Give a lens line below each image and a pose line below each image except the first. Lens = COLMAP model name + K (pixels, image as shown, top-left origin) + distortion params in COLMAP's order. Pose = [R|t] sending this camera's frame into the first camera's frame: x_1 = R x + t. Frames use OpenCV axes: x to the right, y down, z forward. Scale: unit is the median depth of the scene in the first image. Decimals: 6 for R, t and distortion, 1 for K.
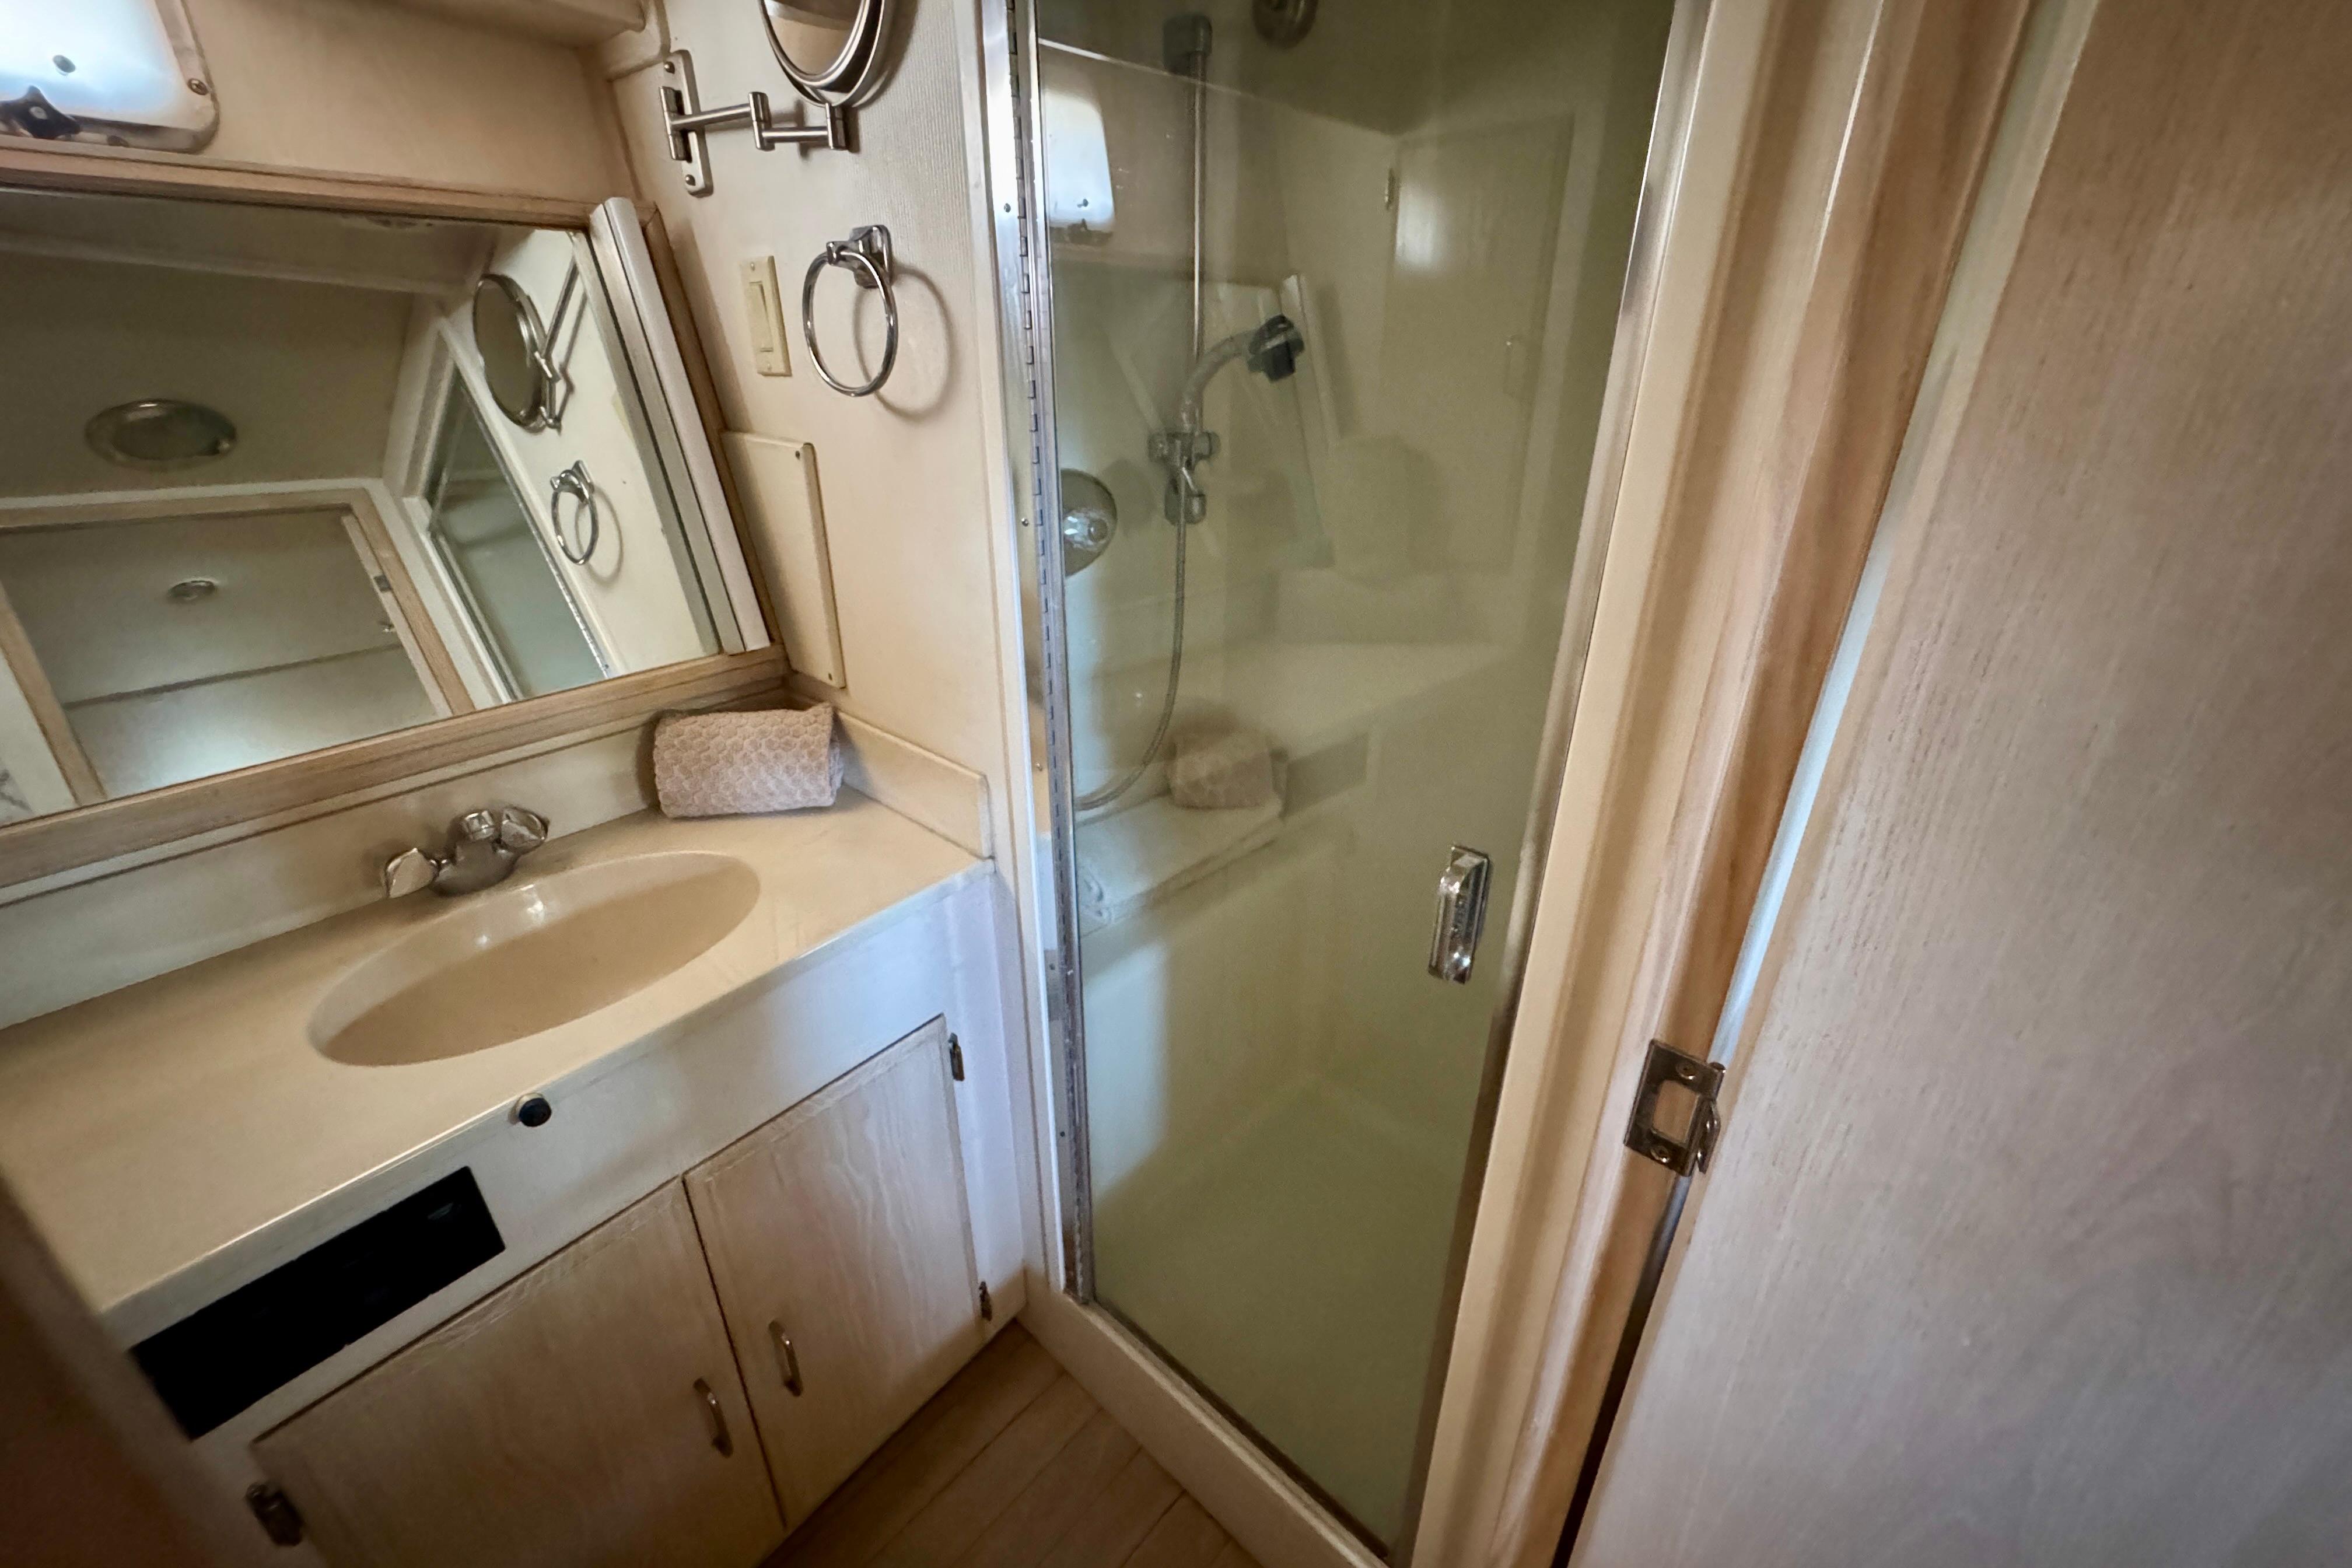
lens RADIAL K [[944.5, 0, 1170.4], [0, 944.5, 783.3], [0, 0, 1]] dist [-0.002298, -0.000095]
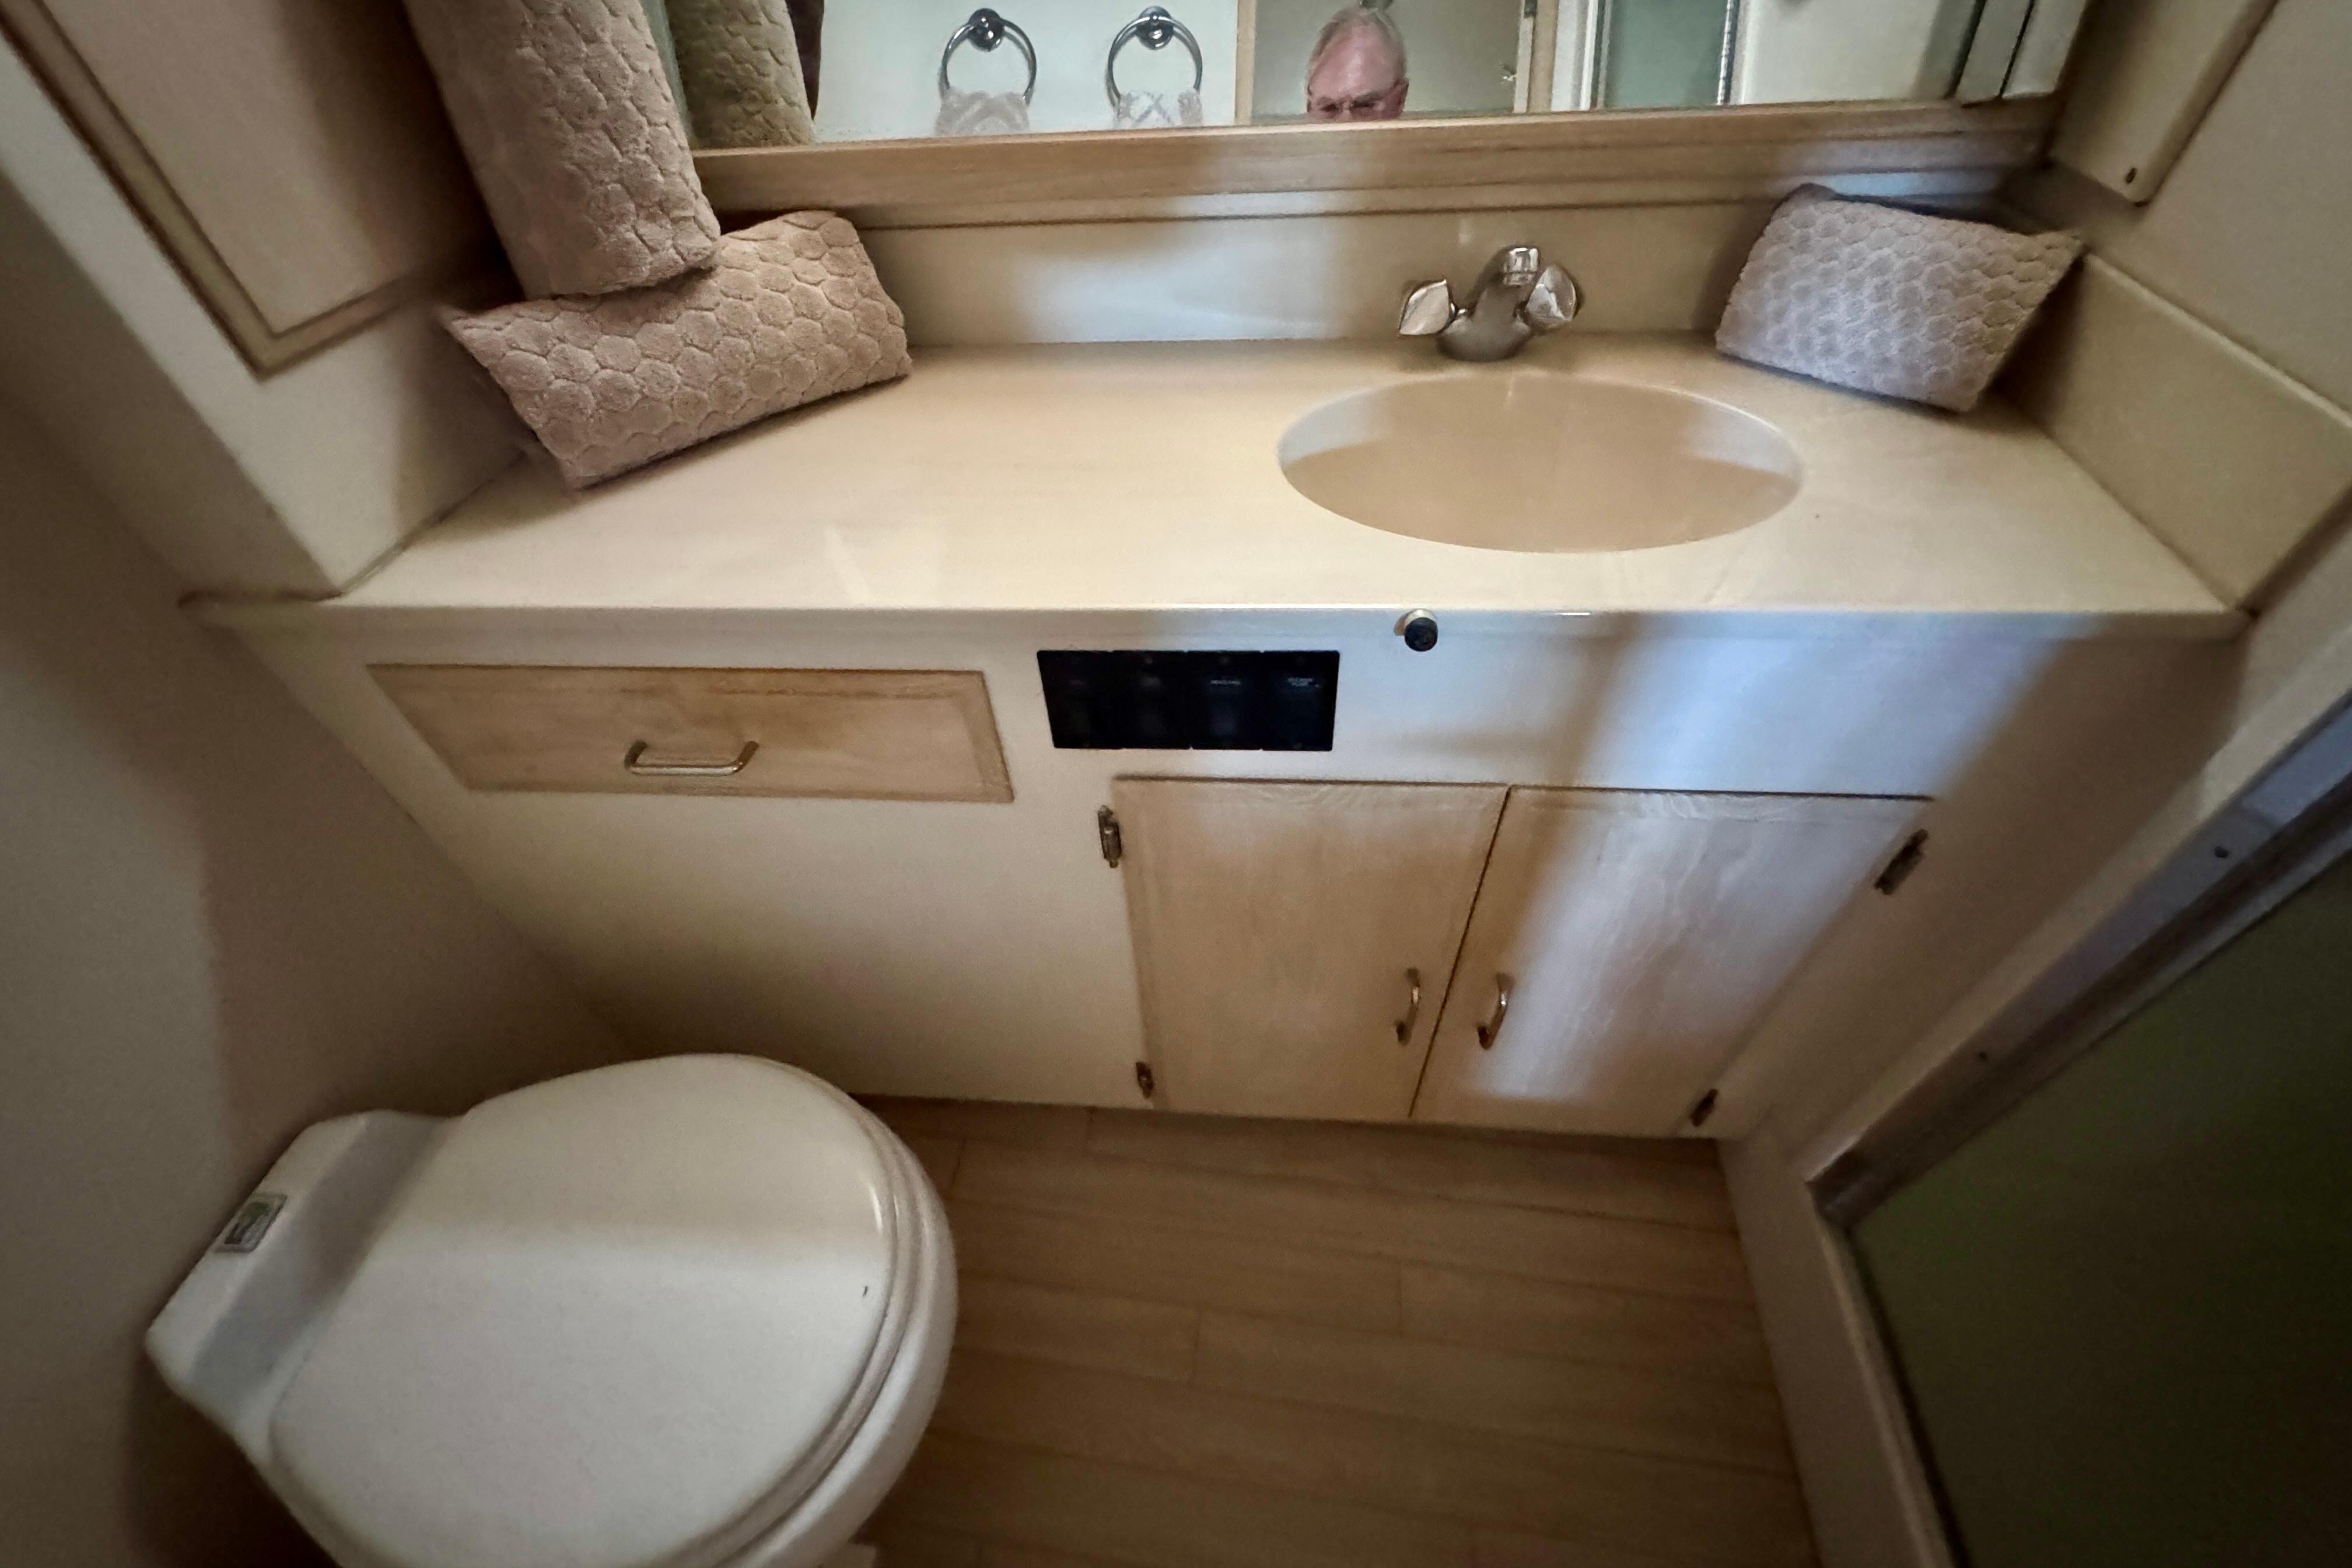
lens RADIAL K [[944.5, 0, 1170.4], [0, 944.5, 783.3], [0, 0, 1]] dist [-0.002298, -0.000095]
pose [[0.565434, 0.575590, -0.590746, -0.160486], [-0.304185, 0.811273, 0.499308, 0.074909], [0.766653, -0.102629, 0.633807, 0.203322]]
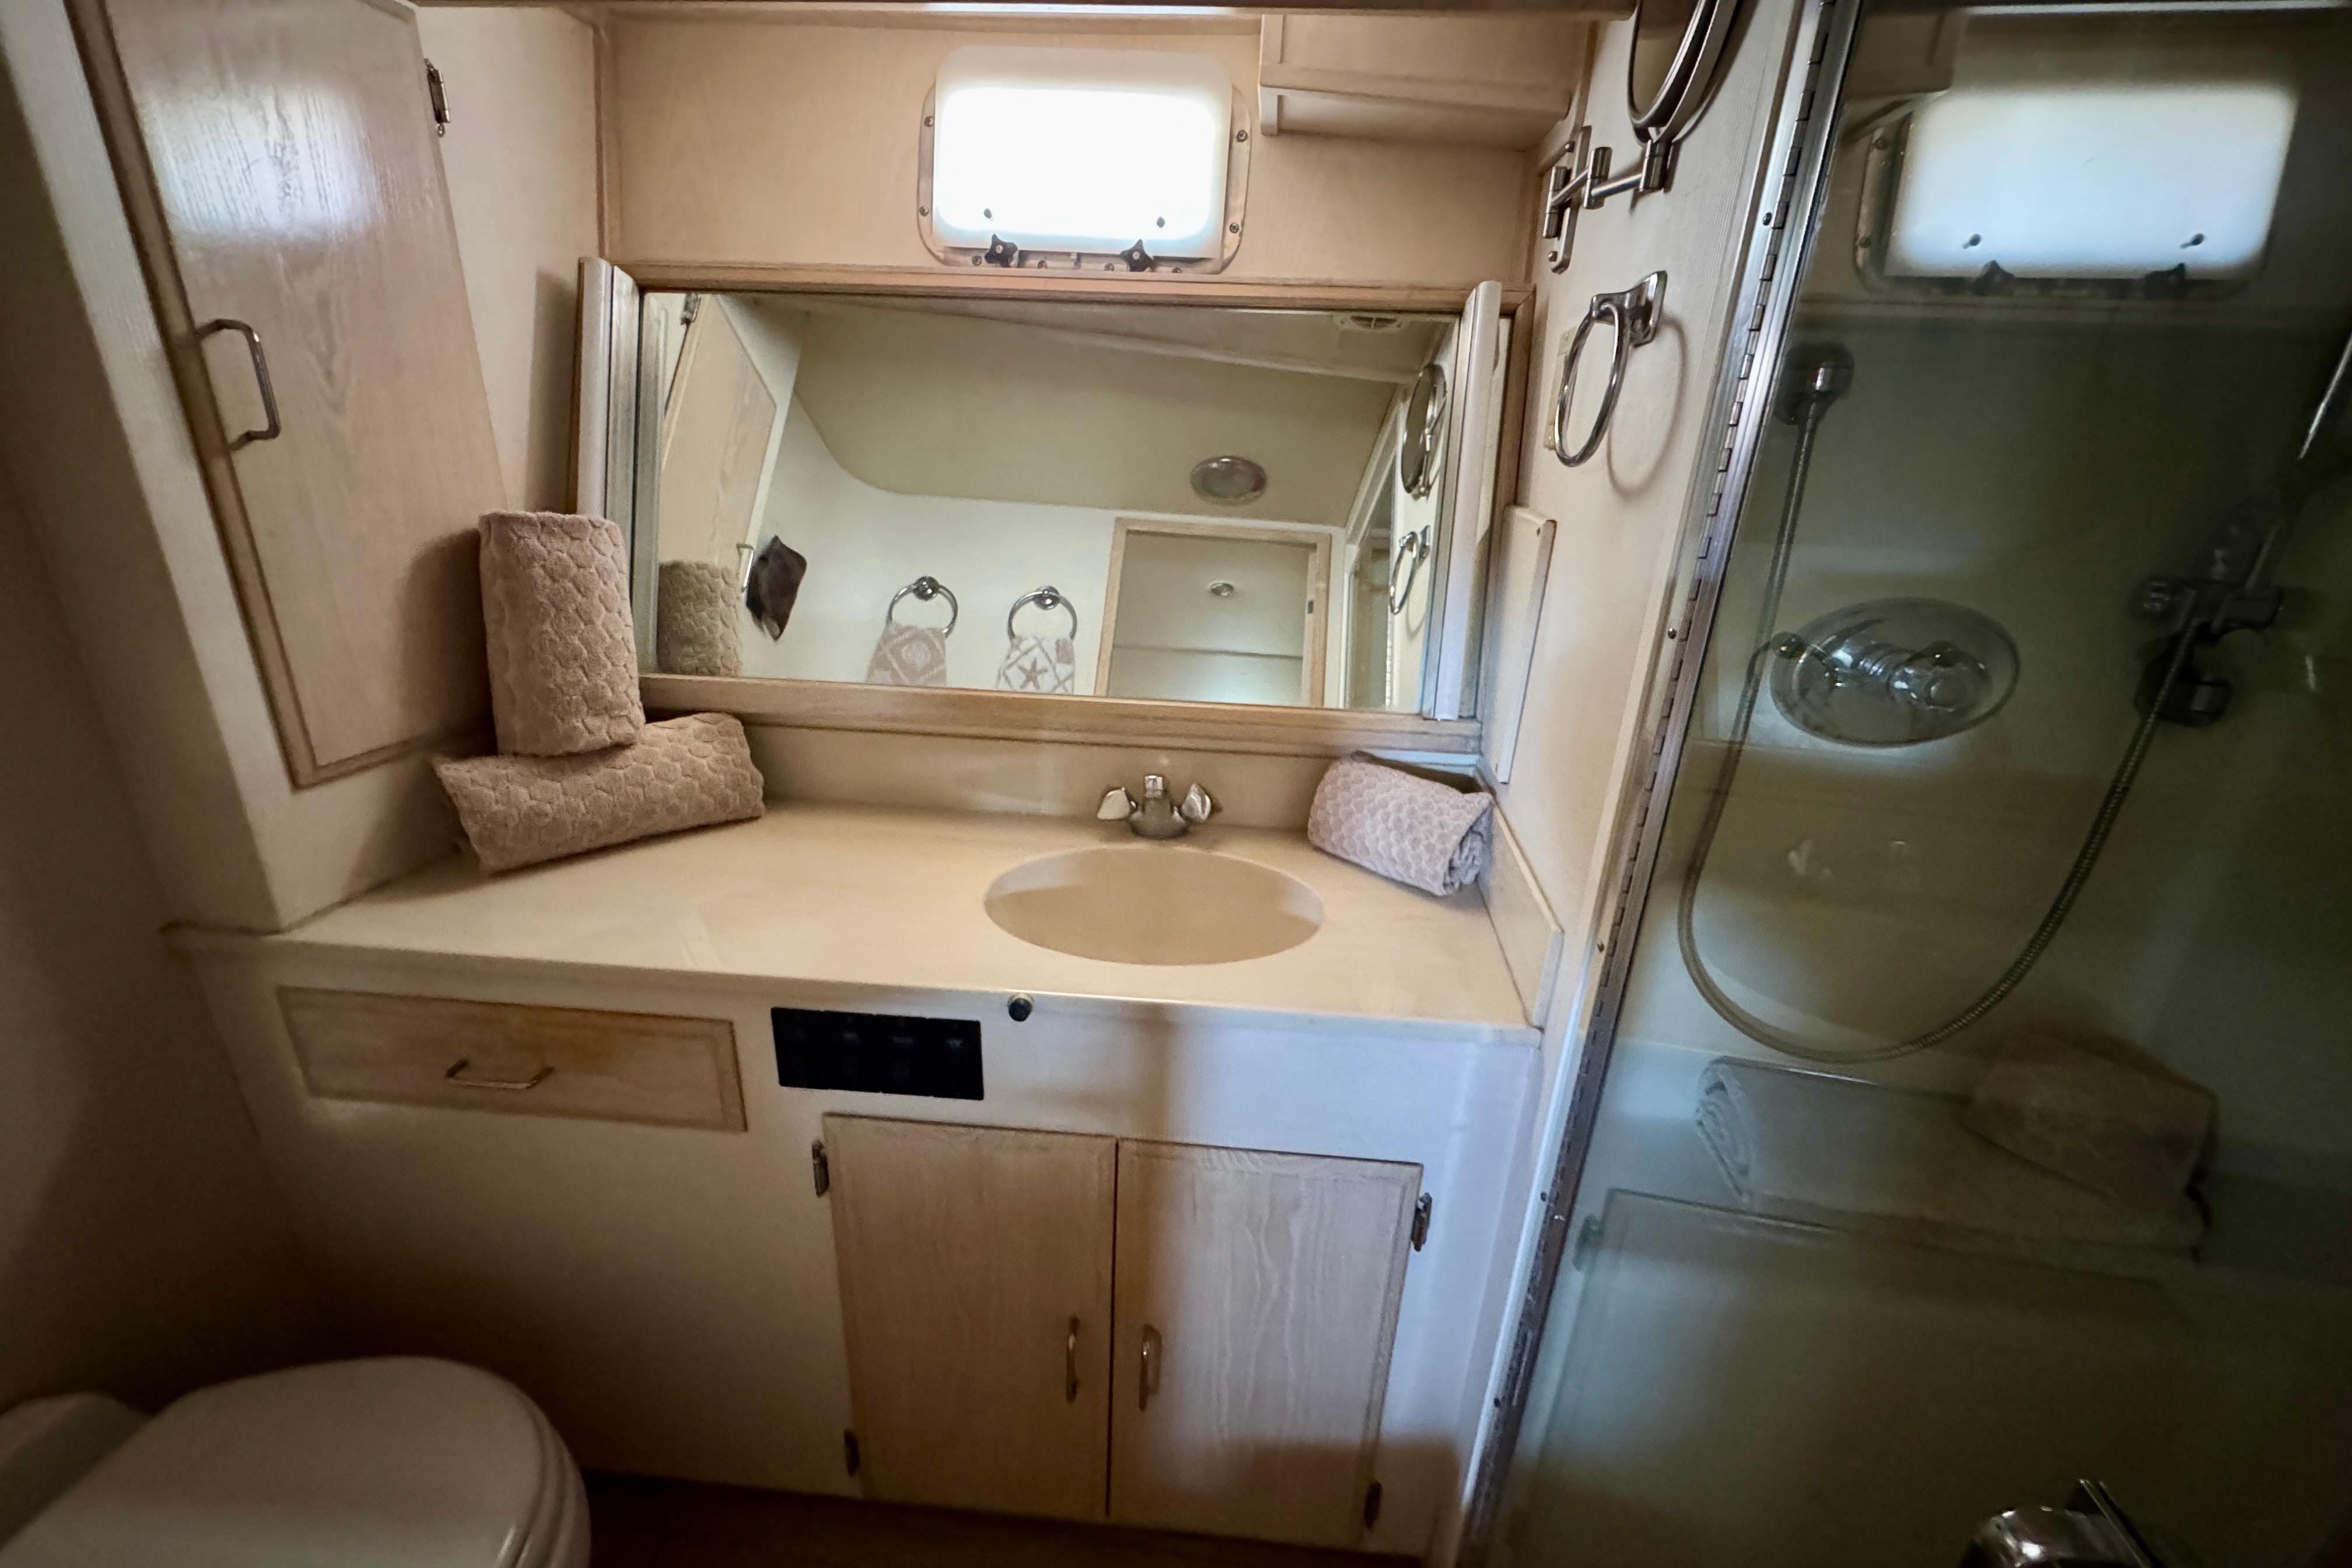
lens RADIAL K [[944.9, 0, 1168.5], [0, 944.9, 778.2], [0, 0, 1]] dist [-0.000900, -0.000045]
pose [[0.569670, 0.305756, -0.762882, 0.171675], [-0.380999, 0.920706, 0.084505, -0.063257], [0.728228, 0.242517, 0.640991, 0.193758]]
